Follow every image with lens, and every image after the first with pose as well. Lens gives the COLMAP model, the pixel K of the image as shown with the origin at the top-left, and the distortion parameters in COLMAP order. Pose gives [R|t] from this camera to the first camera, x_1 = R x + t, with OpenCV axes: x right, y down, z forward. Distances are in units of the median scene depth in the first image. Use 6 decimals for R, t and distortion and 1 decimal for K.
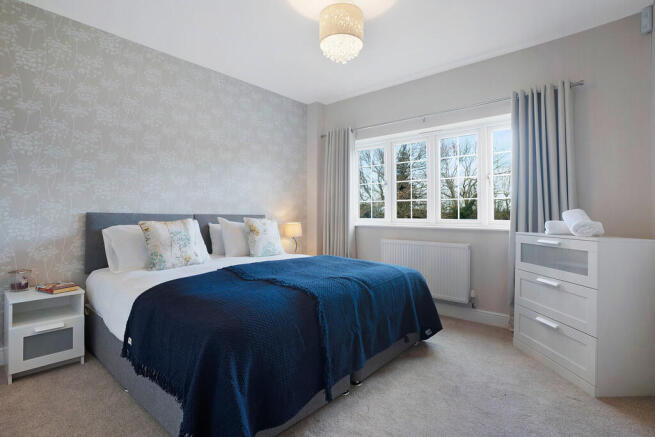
lens RADIAL K [[330.1, 0, 327.5], [0, 330.1, 218.5], [0, 0, 1]] dist [-0.000248, -0.000002]
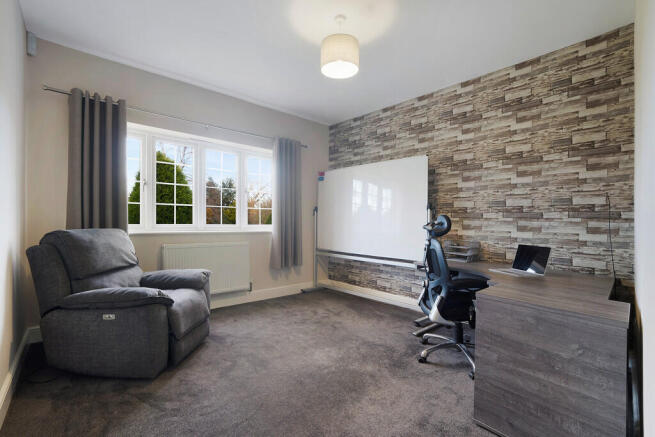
lens RADIAL K [[298.0, 0, 327.5], [0, 298.0, 218.5], [0, 0, 1]] dist [-0.000689, 0.000020]
pose [[0.149629, 0.006318, 0.988722, -0.606653], [0.003232, 0.999971, -0.006880, -0.009622], [-0.988737, 0.004225, 0.149604, 0.501035]]
